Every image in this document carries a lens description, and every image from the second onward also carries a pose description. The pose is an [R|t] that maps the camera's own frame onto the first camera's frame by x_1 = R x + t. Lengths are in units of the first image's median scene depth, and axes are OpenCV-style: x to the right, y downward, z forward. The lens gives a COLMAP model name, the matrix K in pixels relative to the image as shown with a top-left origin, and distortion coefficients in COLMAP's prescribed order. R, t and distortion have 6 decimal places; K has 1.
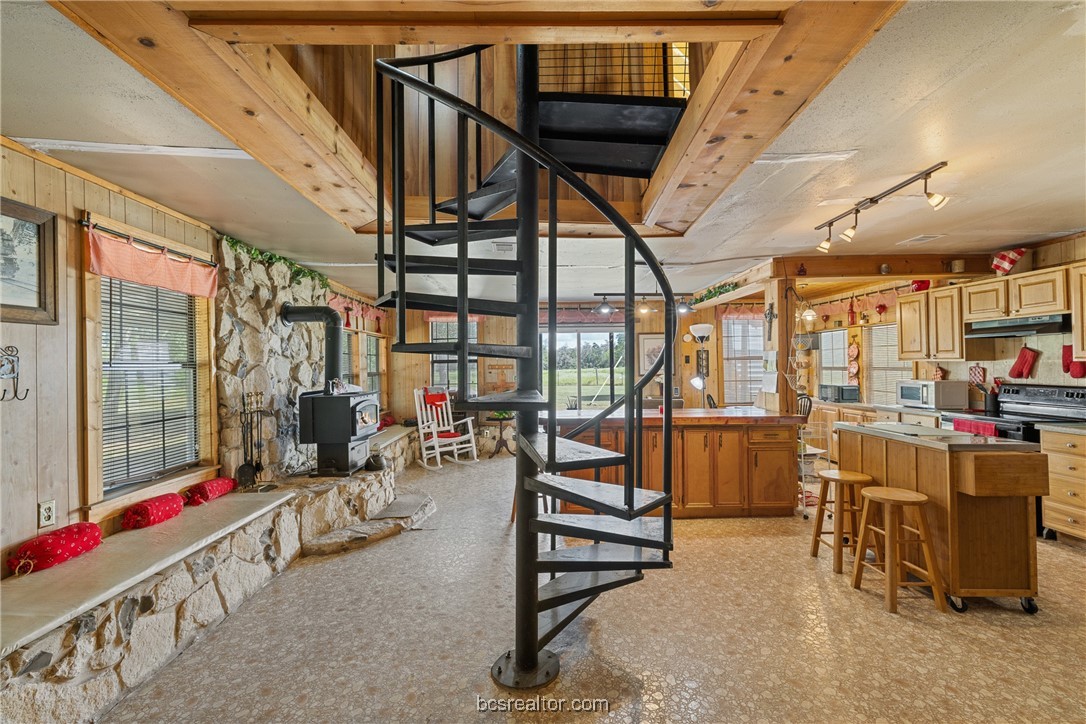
lens RADIAL K [[472.2, 0, 540.2], [0, 472.2, 360.6], [0, 0, 1]] dist [0.004101, 0.000291]
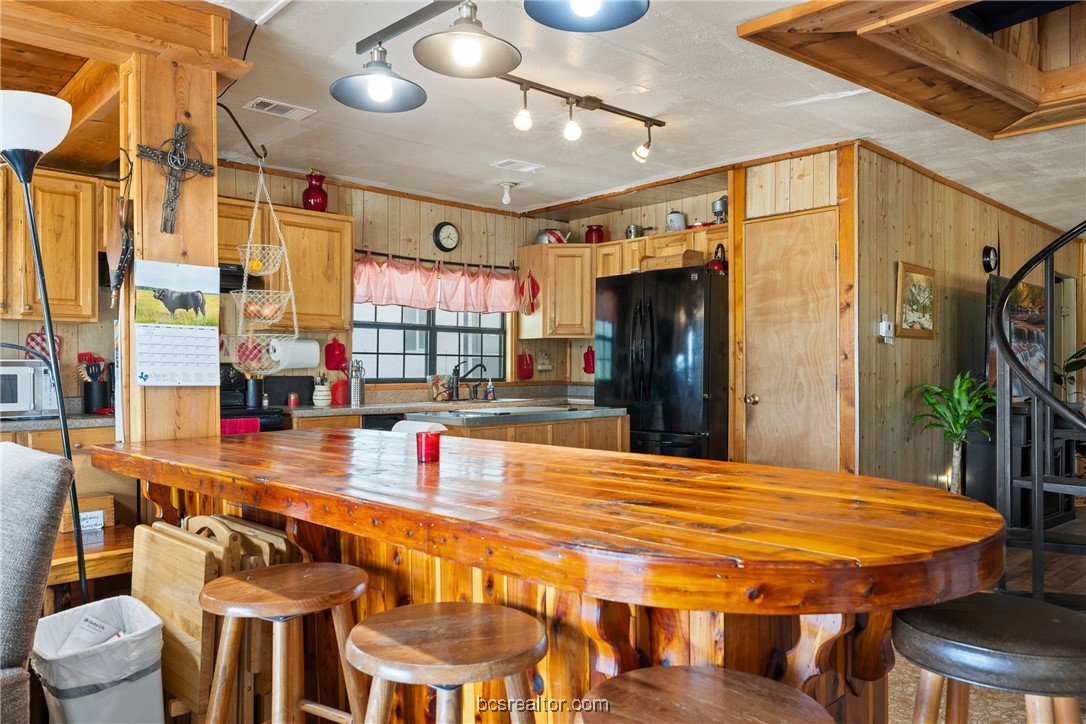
lens RADIAL K [[793.6, 0, 544.5], [0, 793.6, 374.0], [0, 0, 1]] dist [0.003131, -0.006427]
pose [[-0.676133, 0.002396, 0.736775, -0.116726], [0.000560, 0.999996, -0.002738, 0.063272], [-0.736779, -0.001439, -0.676132, 1.247554]]
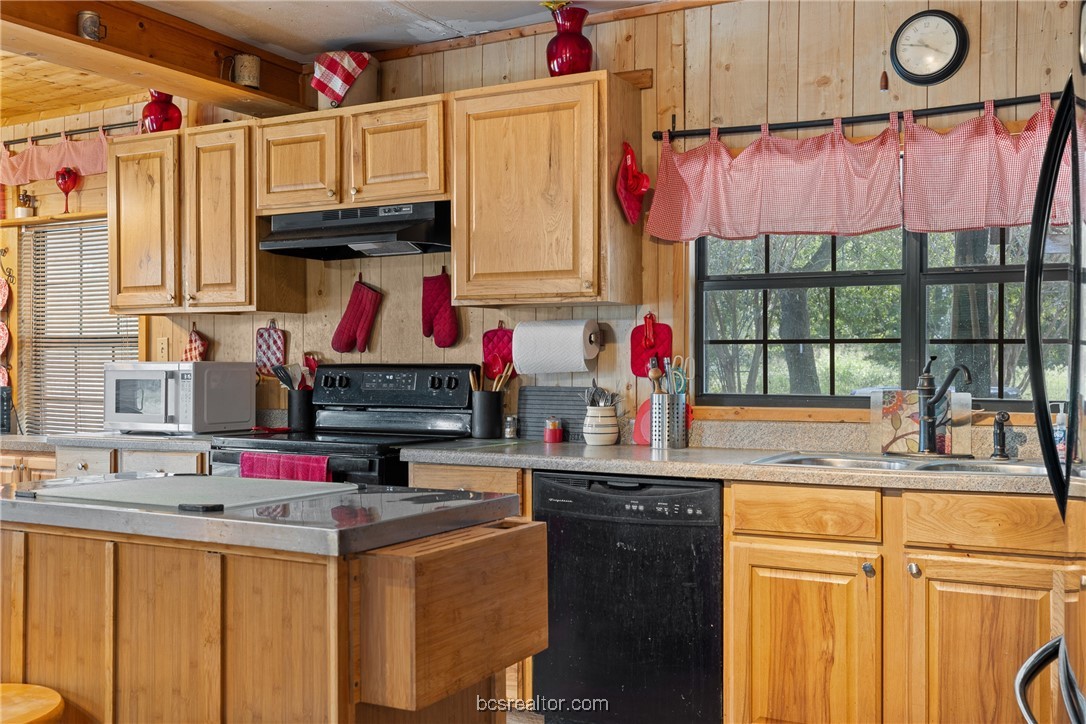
lens RADIAL K [[1050.6, 0, 543.8], [0, 1050.6, 356.4], [0, 0, 1]] dist [0.005159, -0.000676]
pose [[0.483578, 0.016217, 0.875151, 0.232104], [-0.010383, 0.999864, -0.012791, 0.049433], [-0.875240, -0.002901, 0.483681, 0.353330]]
